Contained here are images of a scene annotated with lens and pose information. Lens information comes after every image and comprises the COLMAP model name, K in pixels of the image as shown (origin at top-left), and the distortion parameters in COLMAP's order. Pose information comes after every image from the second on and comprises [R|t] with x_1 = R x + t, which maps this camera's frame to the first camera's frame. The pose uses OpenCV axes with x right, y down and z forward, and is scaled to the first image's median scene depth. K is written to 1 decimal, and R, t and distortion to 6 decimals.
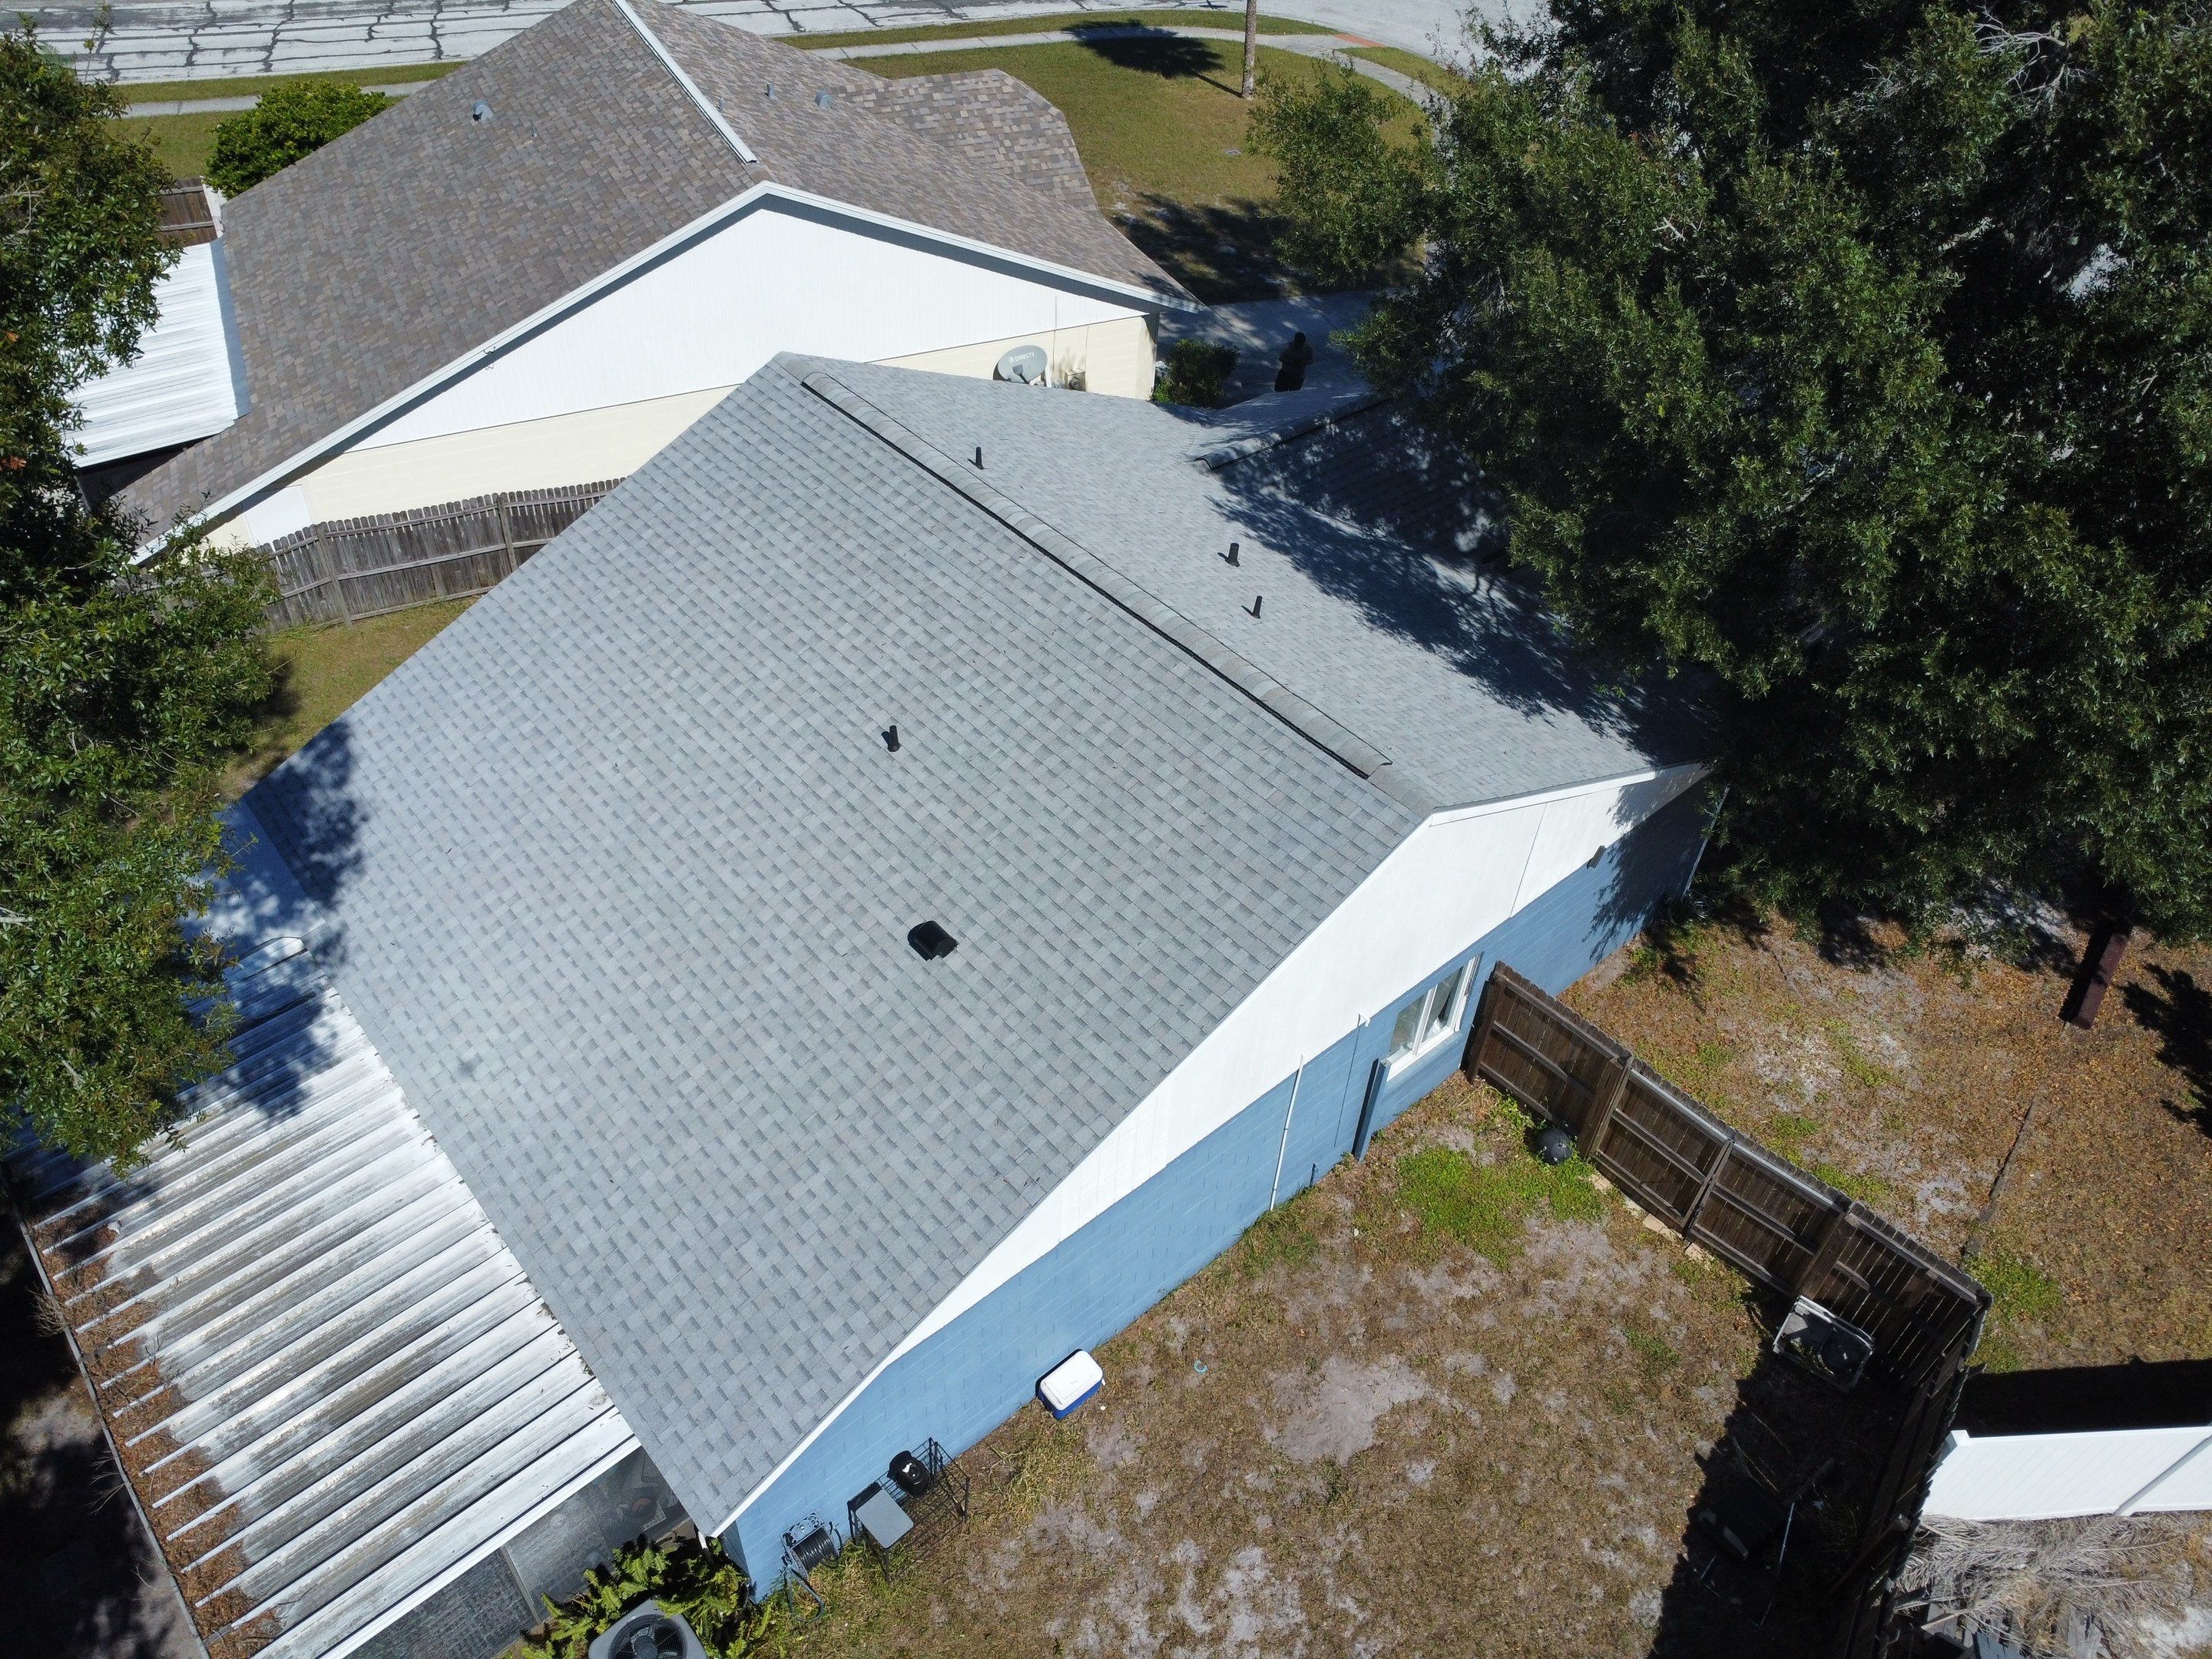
lens RADIAL K [[1607.4, 0, 1105.0], [0, 1607.4, 815.7], [0, 0, 1]] dist [-0.035665, 0.007079]
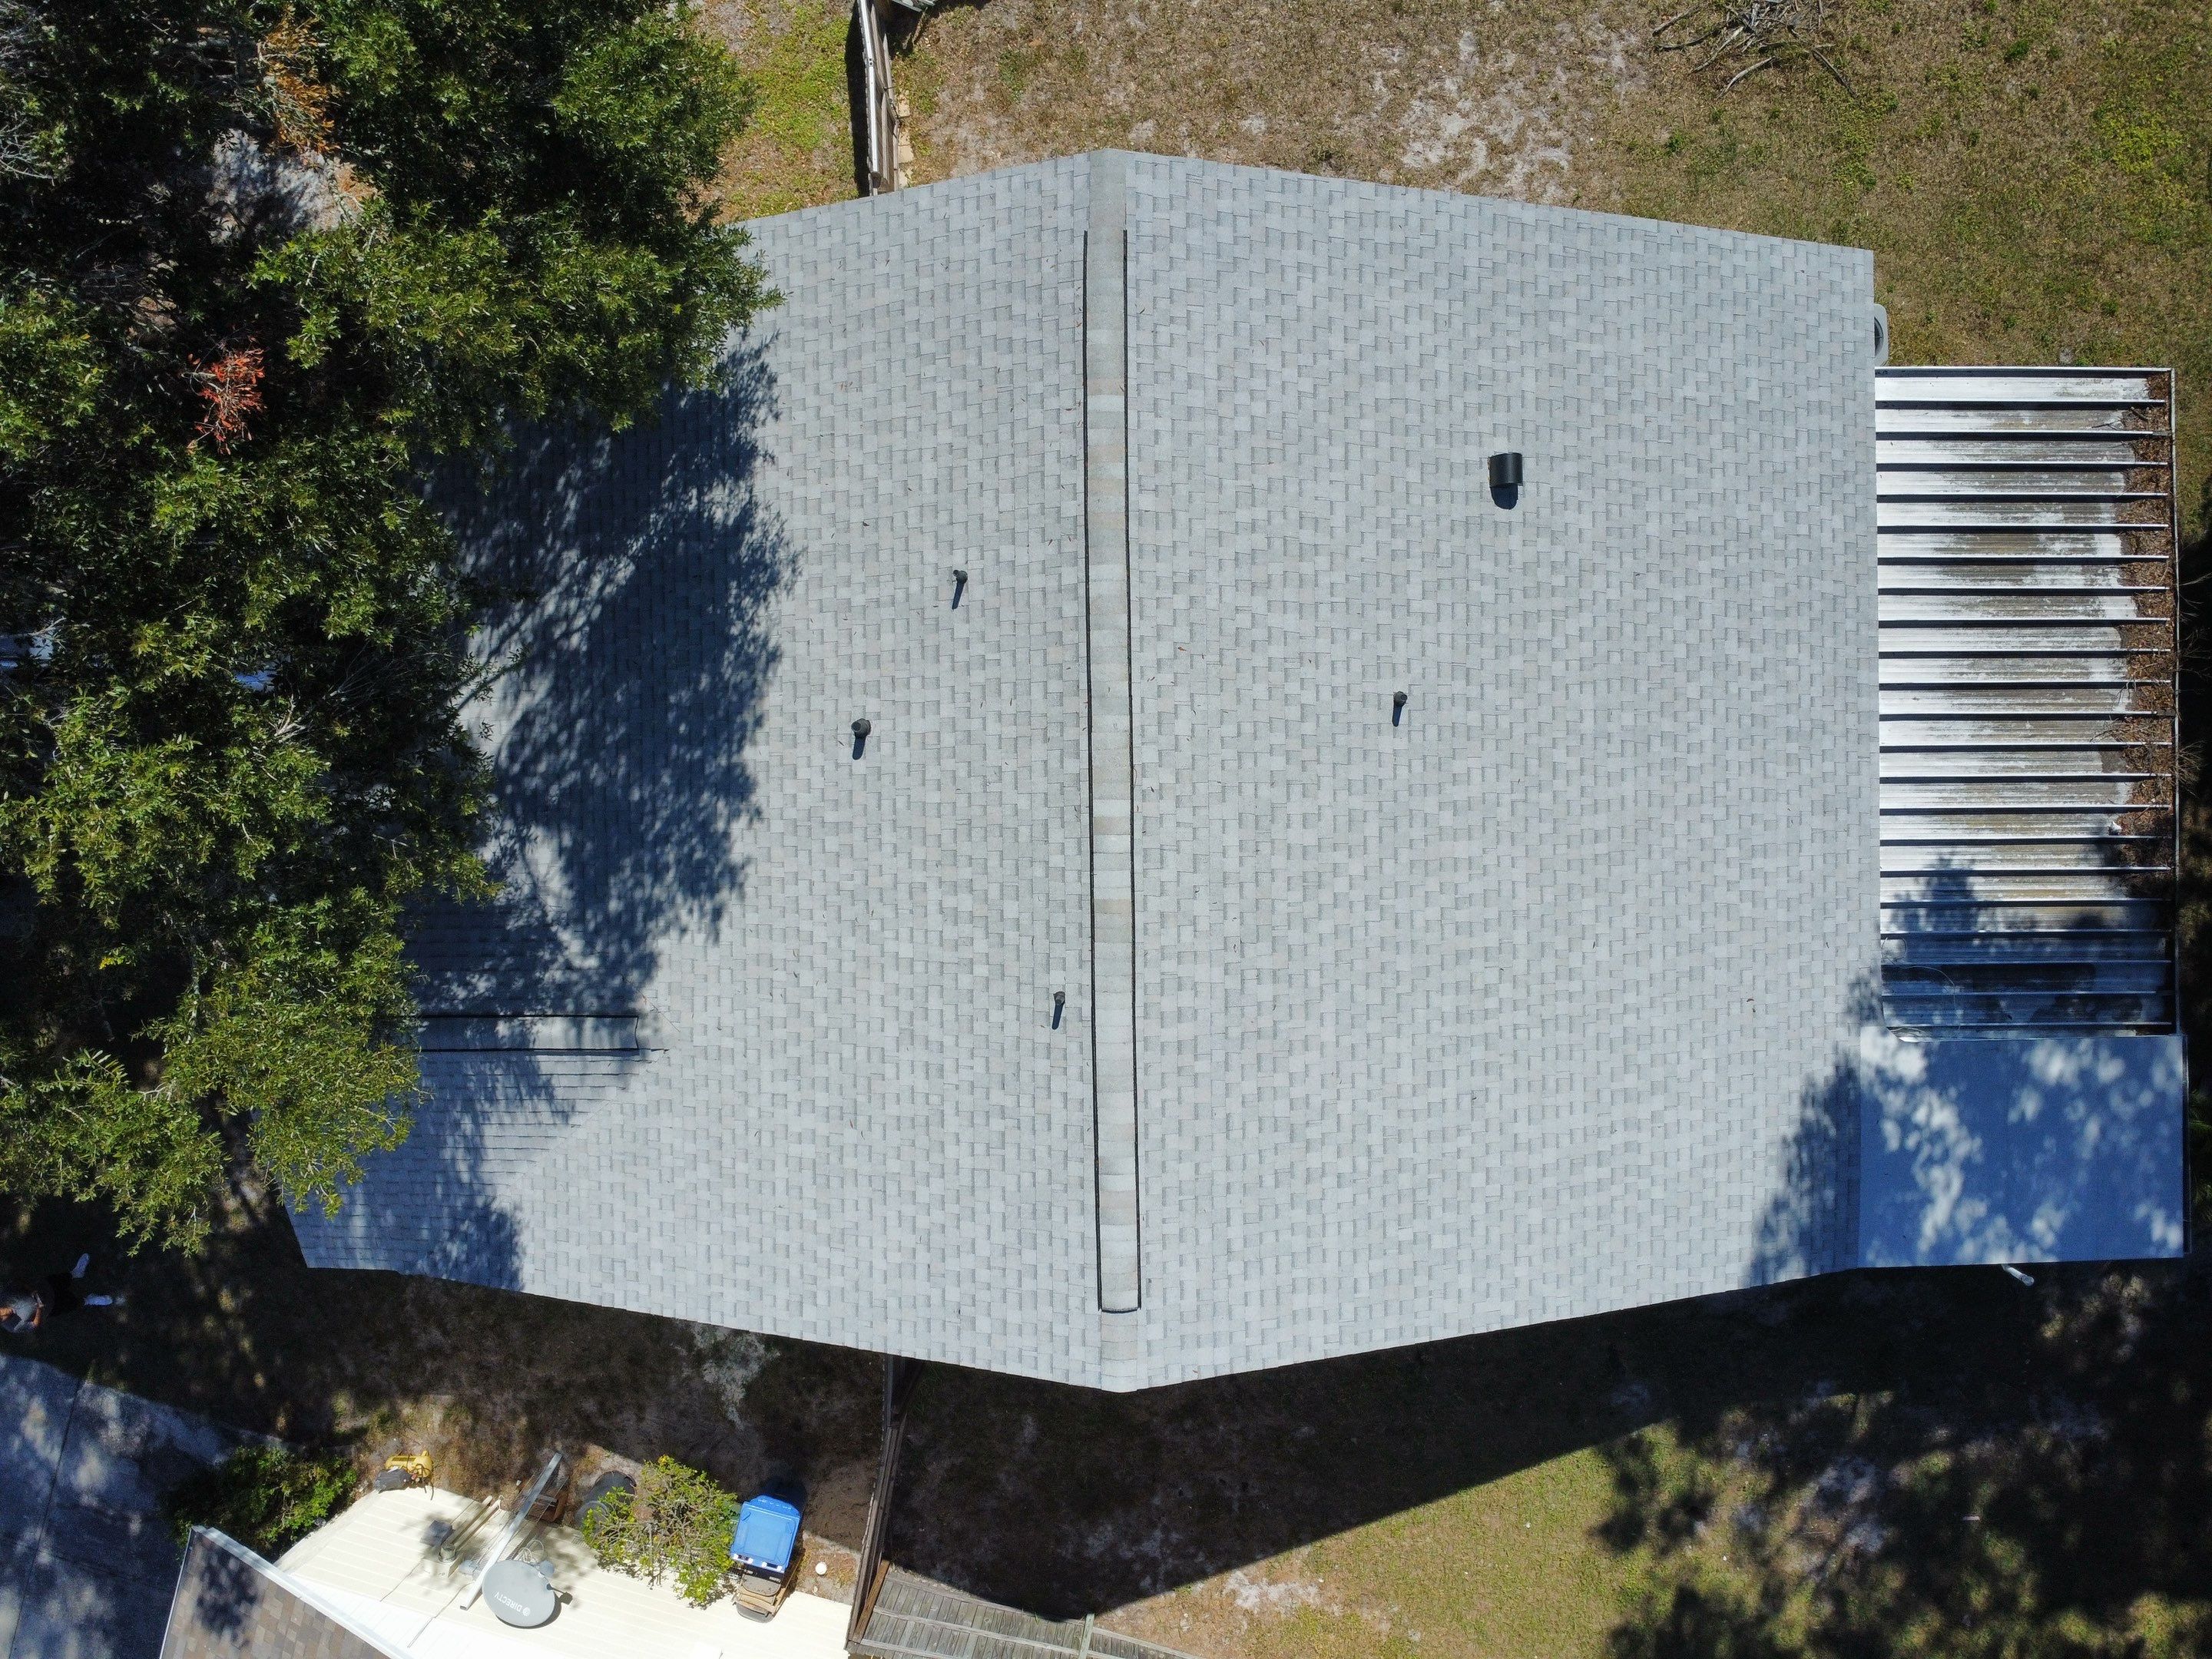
lens RADIAL K [[1607.4, 0, 1094.7], [0, 1607.4, 809.0], [0, 0, 1]] dist [-0.035665, 0.007079]
pose [[-0.764116, -0.644691, -0.022363, -0.019368], [0.442917, -0.549537, 0.708402, -0.799914], [-0.468990, 0.531396, 0.705455, 0.474681]]
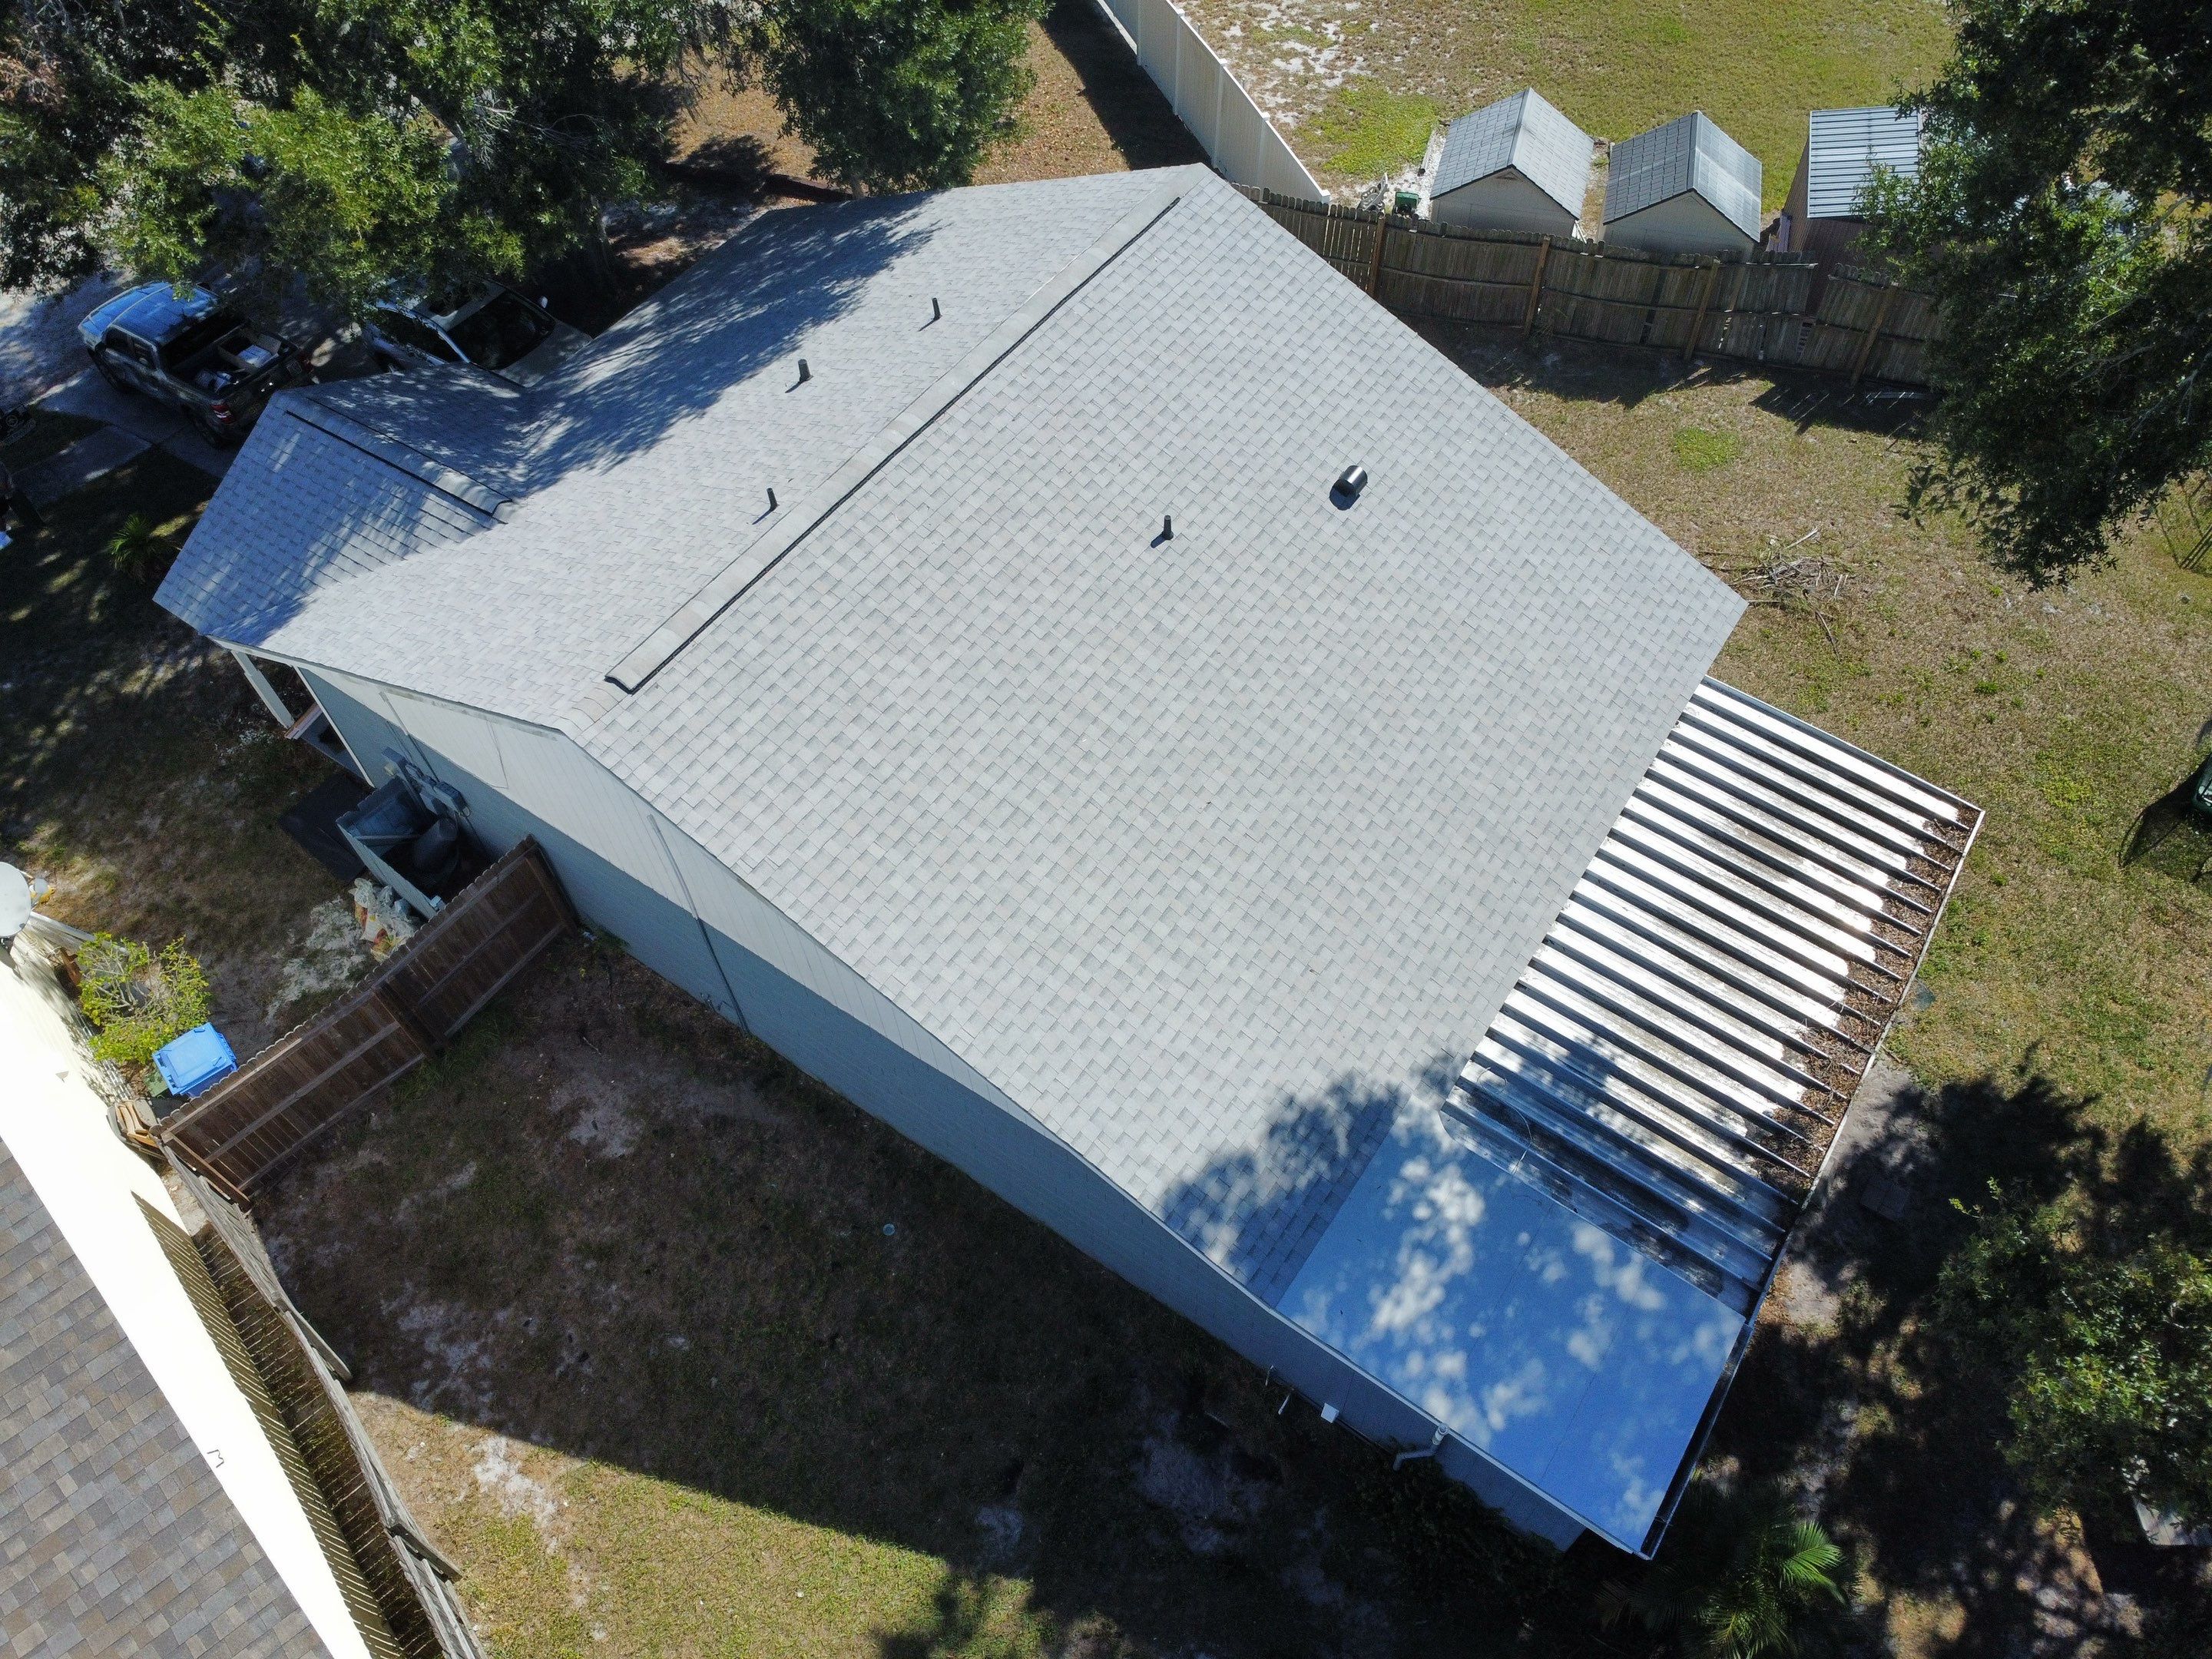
lens RADIAL K [[1607.4, 0, 1105.4], [0, 1607.4, 816.1], [0, 0, 1]] dist [-0.035665, 0.007079]
pose [[-0.250927, -0.797151, 0.549168, -0.857099], [0.671202, 0.265511, 0.692092, -0.760075], [-0.697512, 0.542267, 0.468426, 0.633668]]
